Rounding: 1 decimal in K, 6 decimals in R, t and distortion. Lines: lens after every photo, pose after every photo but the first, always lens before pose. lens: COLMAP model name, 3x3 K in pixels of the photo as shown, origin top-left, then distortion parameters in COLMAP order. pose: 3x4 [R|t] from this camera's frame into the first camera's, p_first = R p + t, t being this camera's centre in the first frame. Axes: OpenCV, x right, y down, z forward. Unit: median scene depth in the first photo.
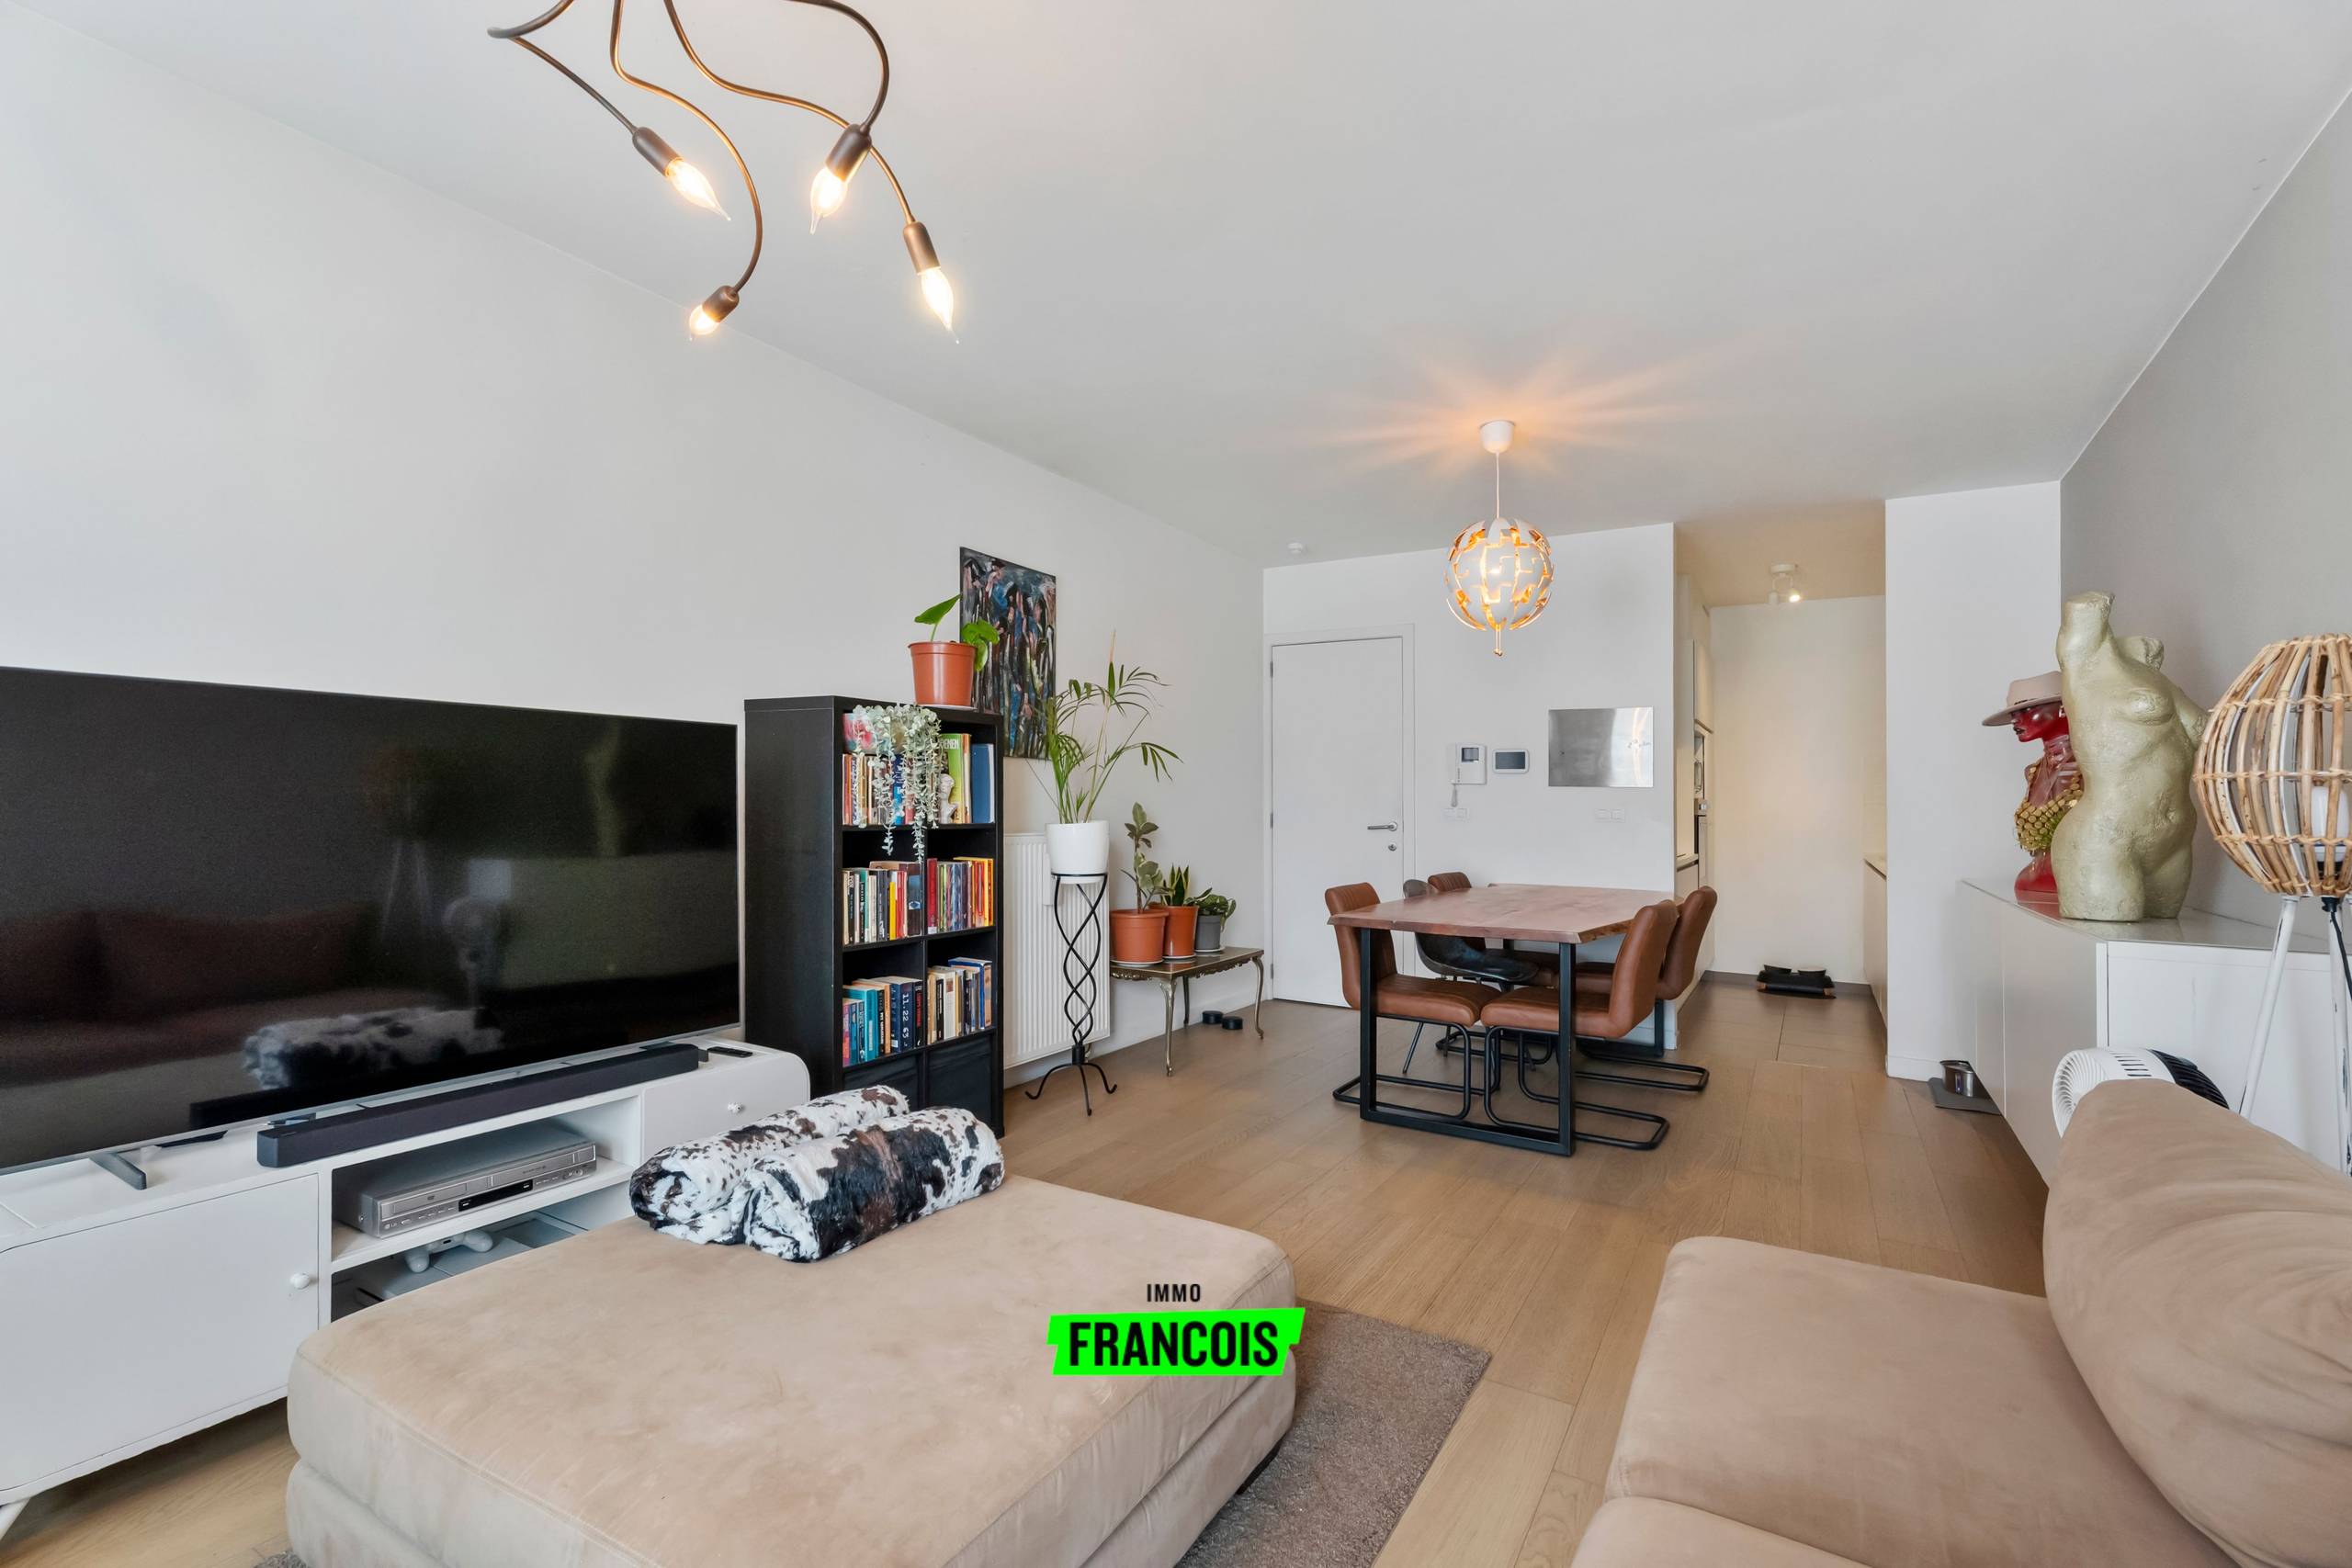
lens RADIAL K [[1050.5, 0, 1176.0], [0, 1050.5, 784.0], [0, 0, 1]] dist [0.002423, 0.000273]
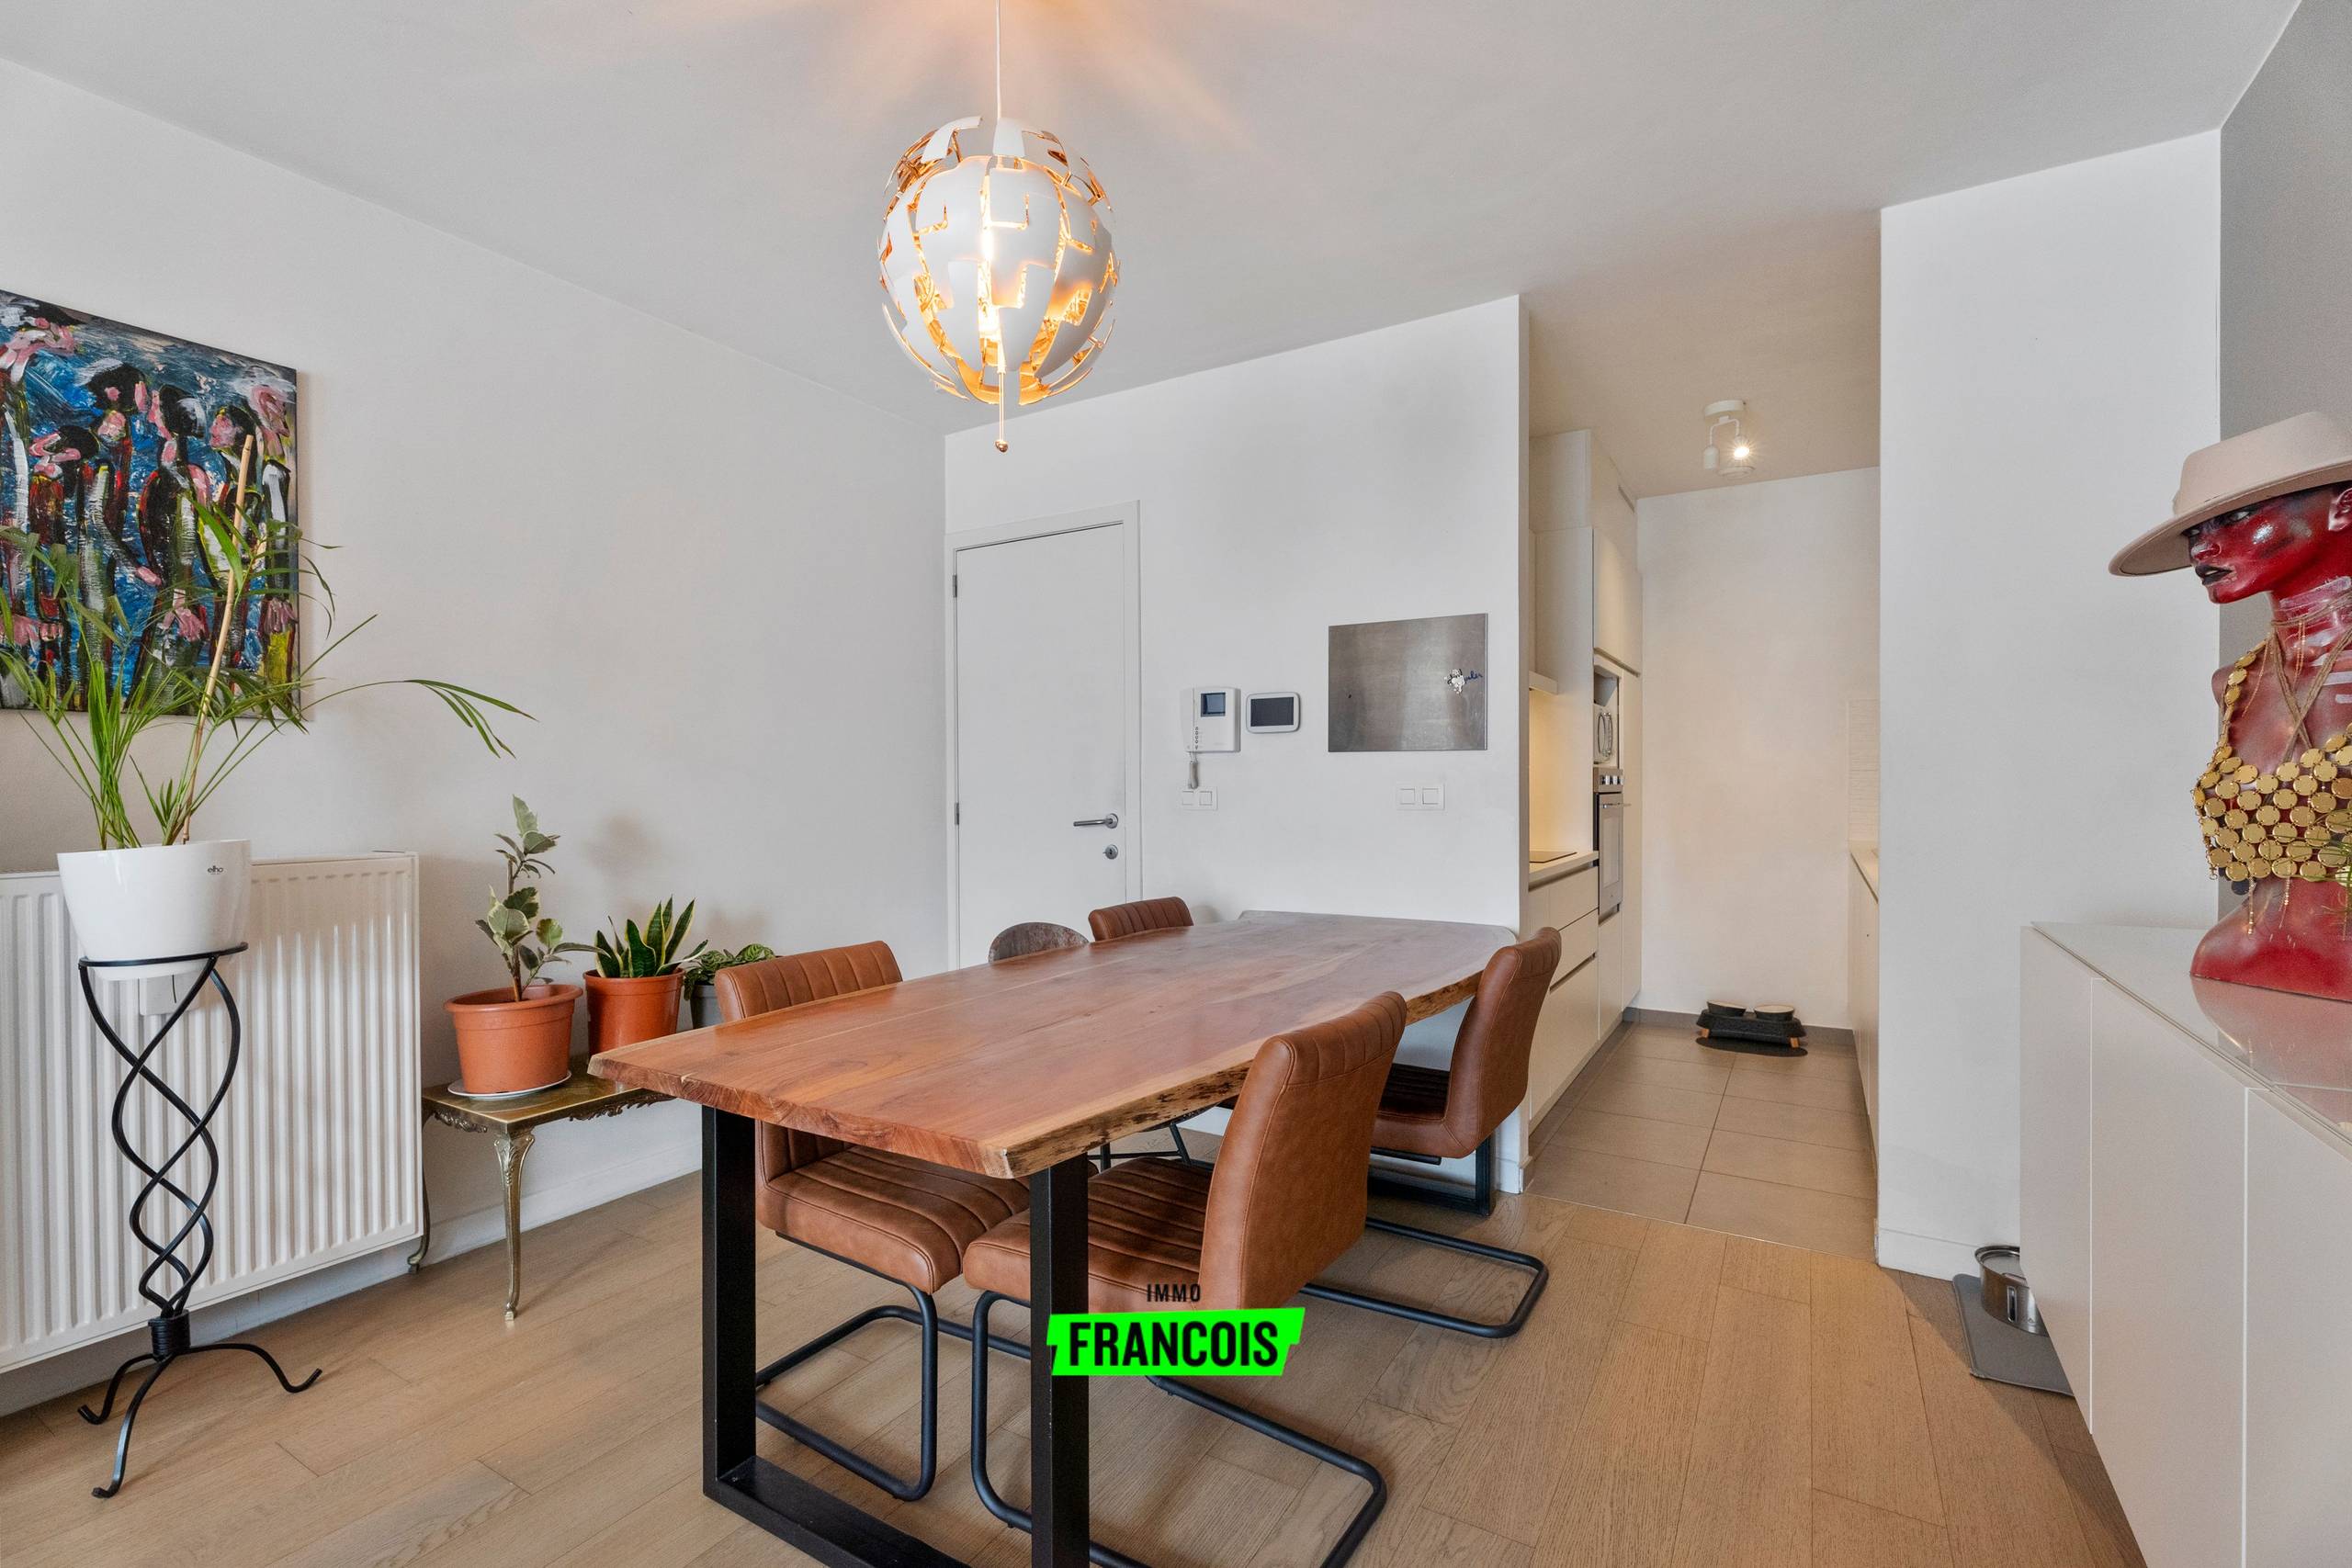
lens RADIAL K [[1046.6, 0, 1176.6], [0, 1046.6, 809.9], [0, 0, 1]] dist [-0.003136, -0.000274]
pose [[0.999761, -0.021663, -0.002977, 0.335245], [0.021771, 0.998837, 0.043023, 0.009461], [0.002042, -0.043077, 0.999070, 0.490591]]
